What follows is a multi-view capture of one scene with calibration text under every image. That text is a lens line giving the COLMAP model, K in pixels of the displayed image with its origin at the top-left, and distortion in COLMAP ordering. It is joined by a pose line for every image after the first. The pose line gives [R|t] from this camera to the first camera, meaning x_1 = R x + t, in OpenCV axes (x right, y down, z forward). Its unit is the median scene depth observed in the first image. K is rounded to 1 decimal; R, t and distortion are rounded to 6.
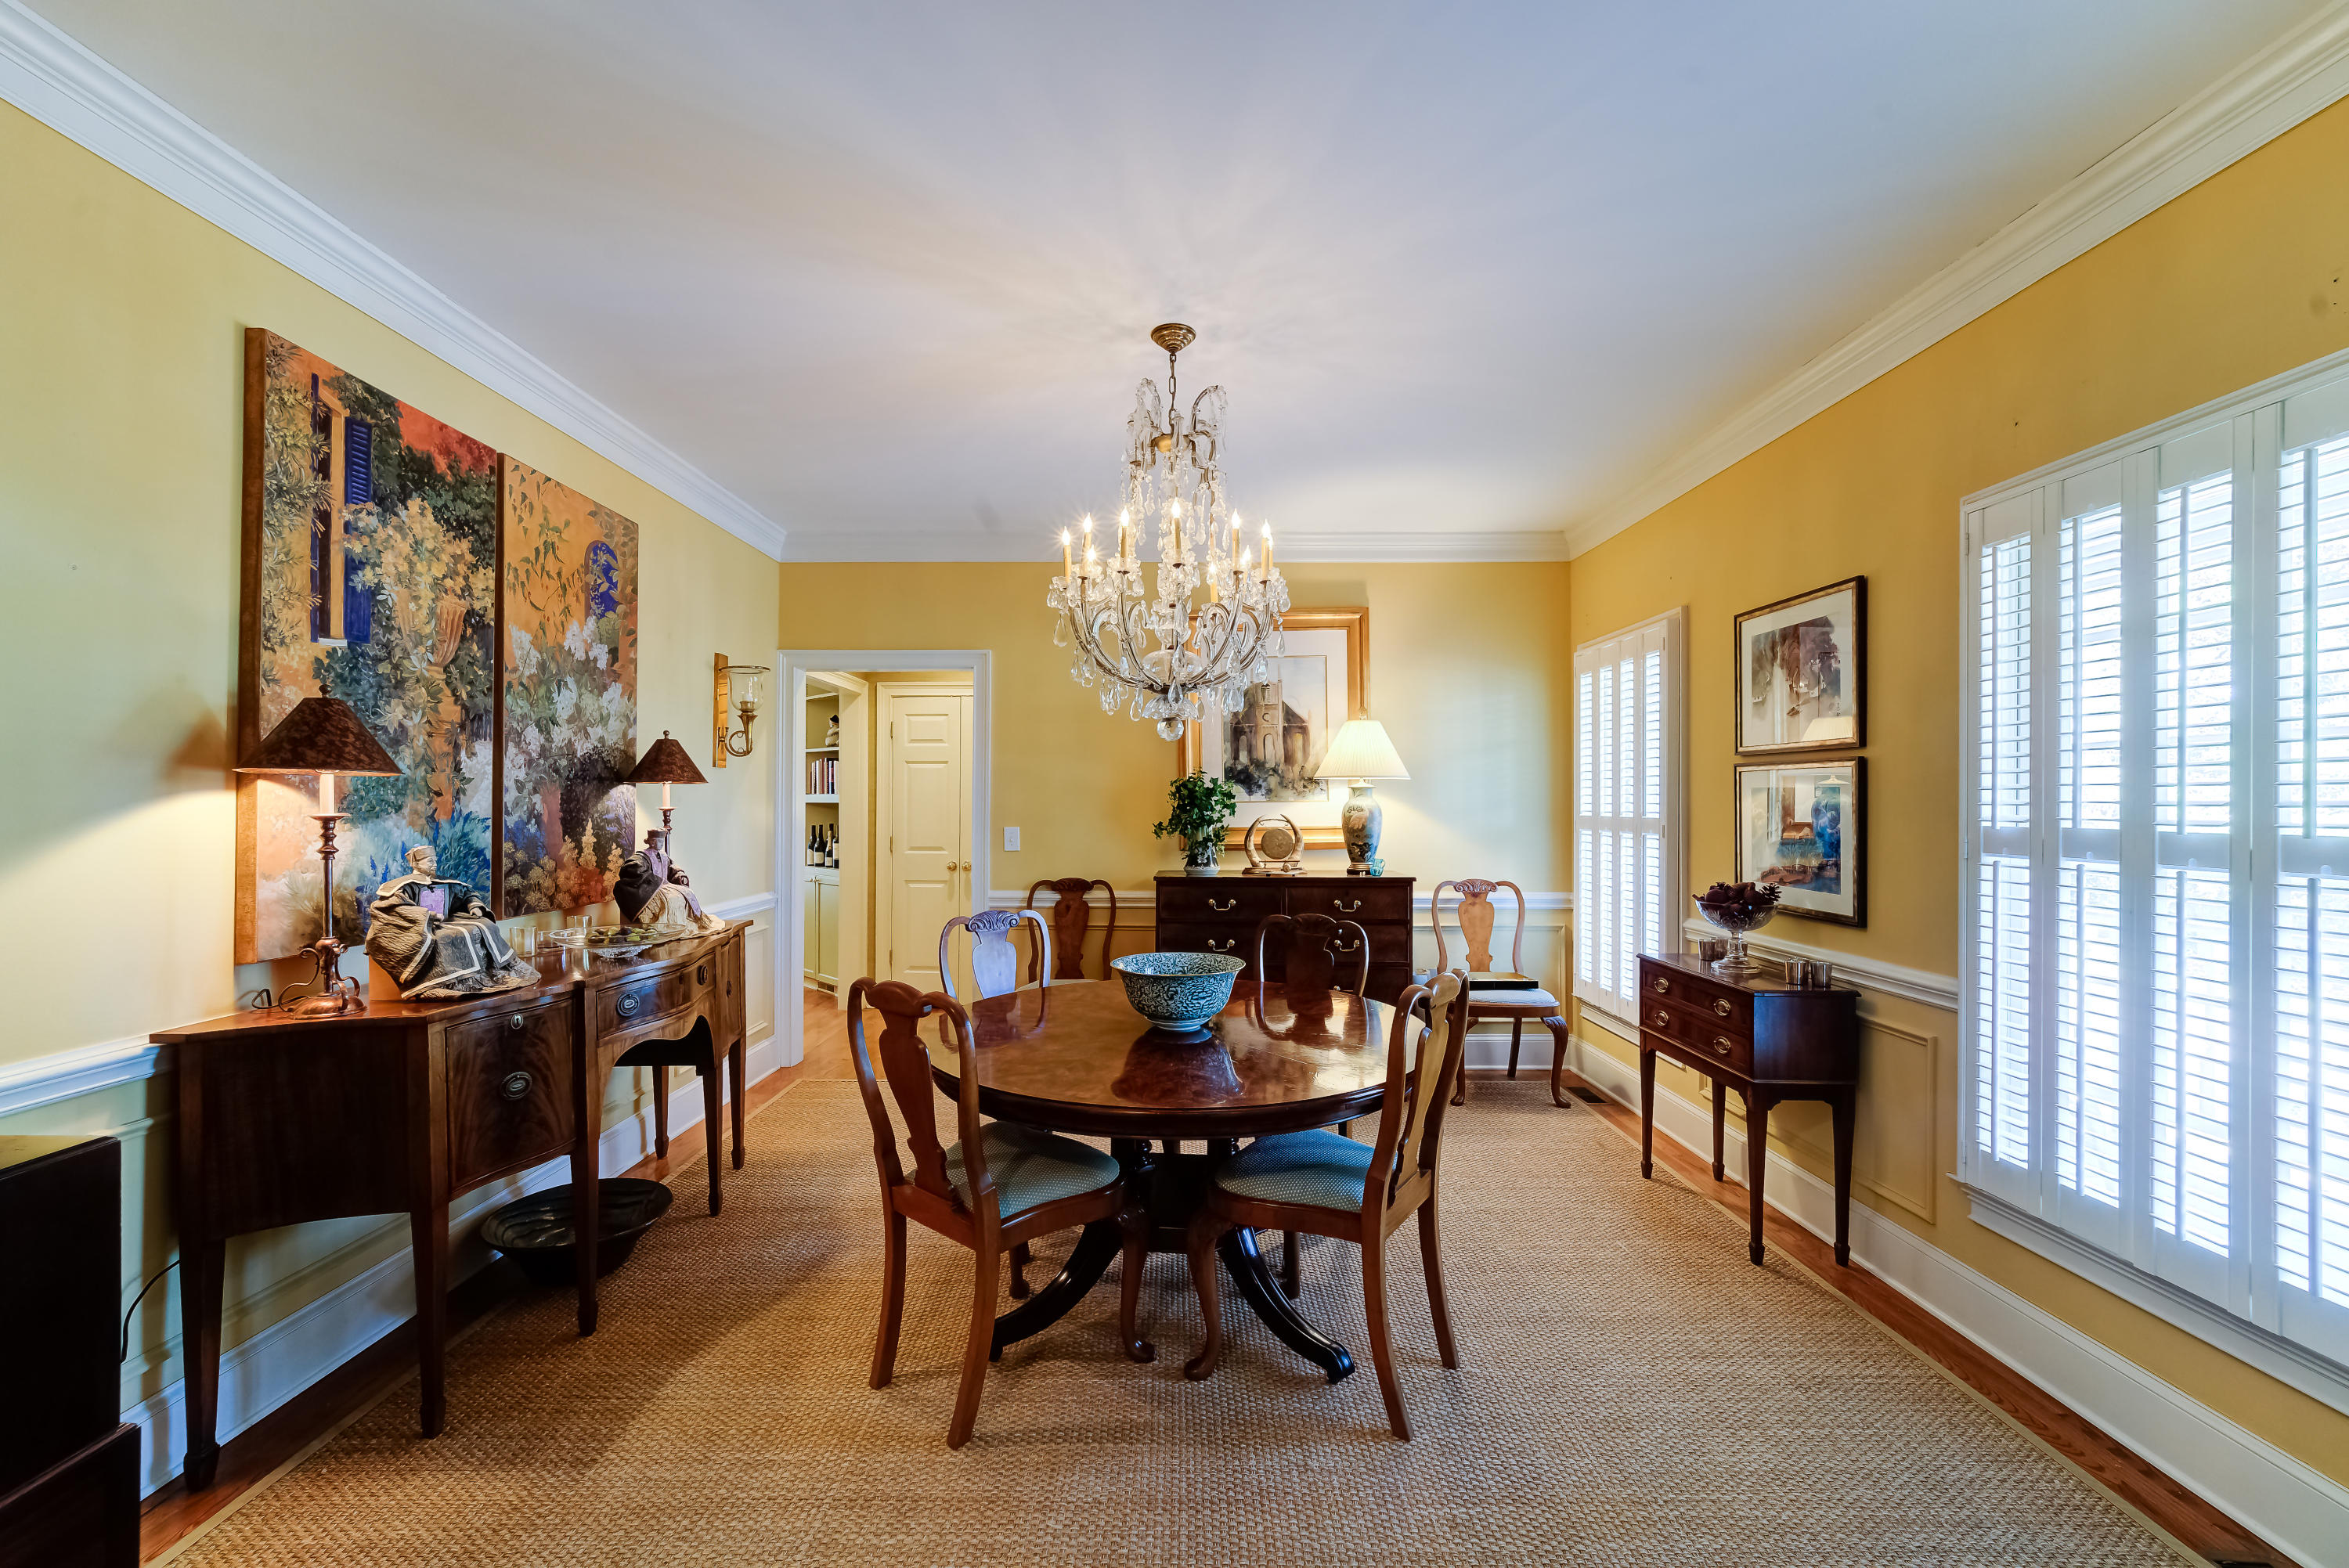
lens RADIAL K [[956.5, 0, 1173.2], [0, 956.5, 797.8], [0, 0, 1]] dist [0.003545, -0.000537]
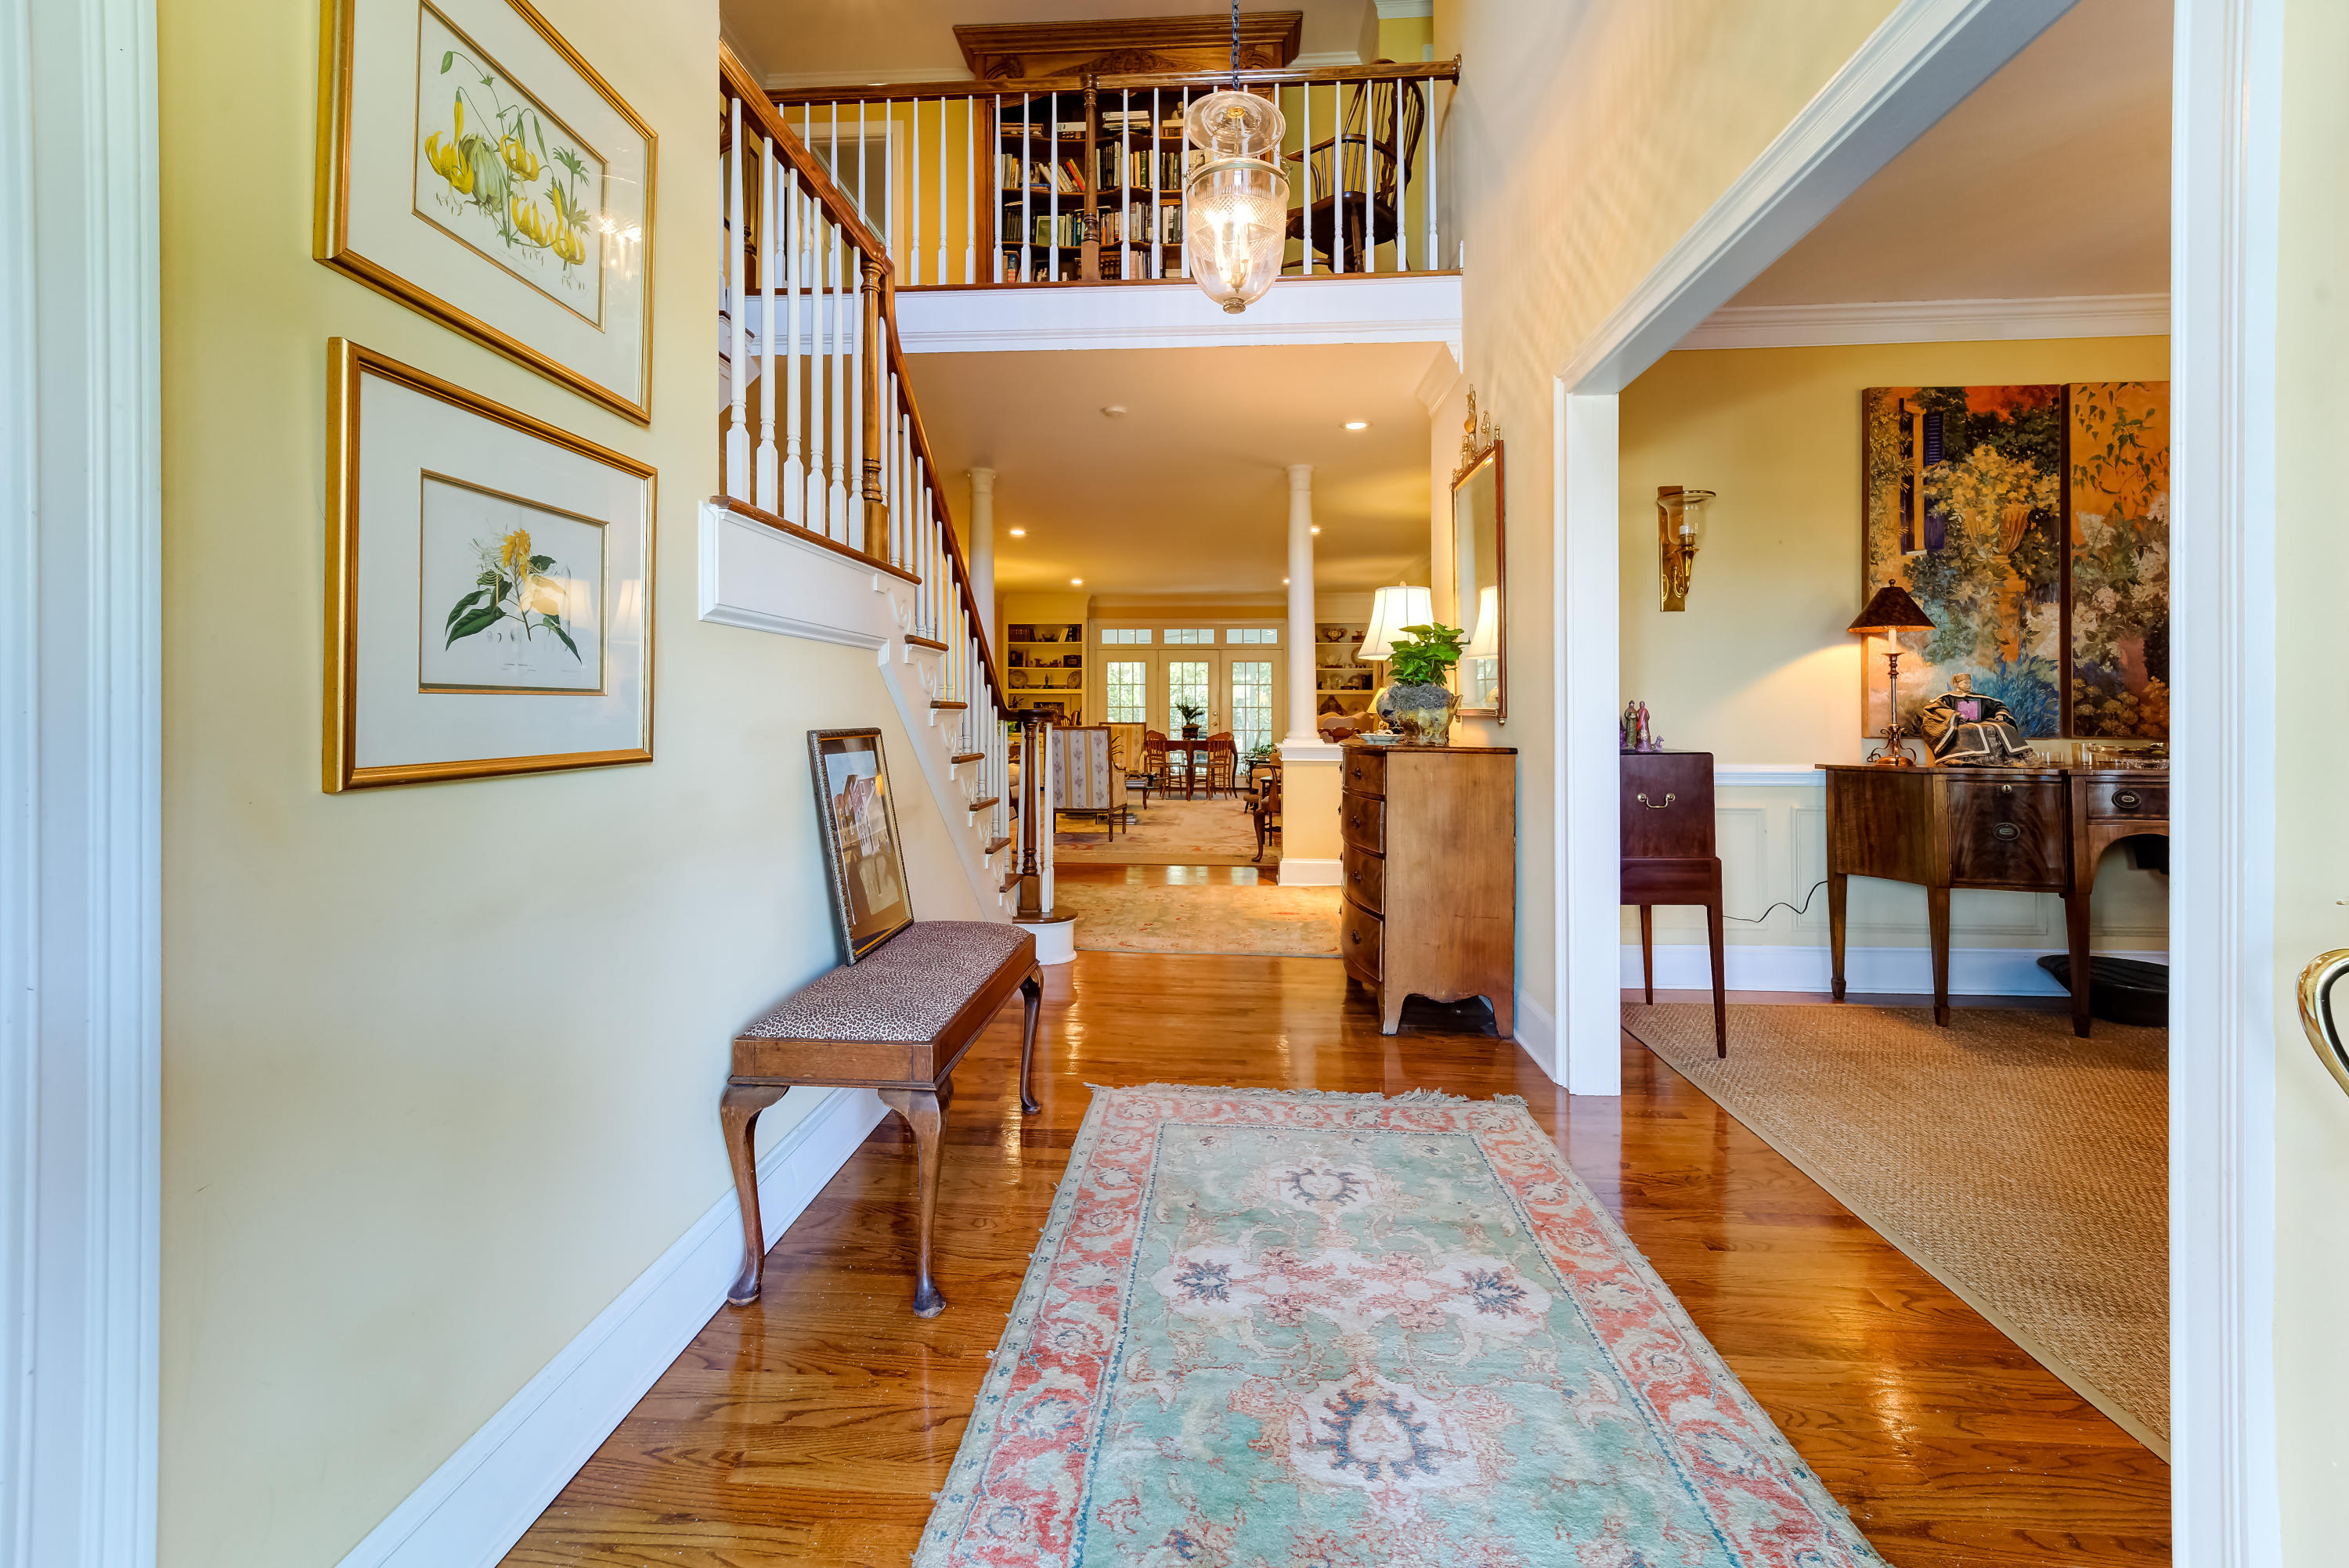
lens RADIAL K [[956.5, 0, 1187.8], [0, 956.5, 710.0], [0, 0, 1]] dist [0.003545, -0.000537]
pose [[-0.044943, -0.005312, -0.998975, 0.699857], [0.005433, 0.999970, -0.005562, 0.094090], [0.998975, -0.005677, -0.044913, -0.159267]]
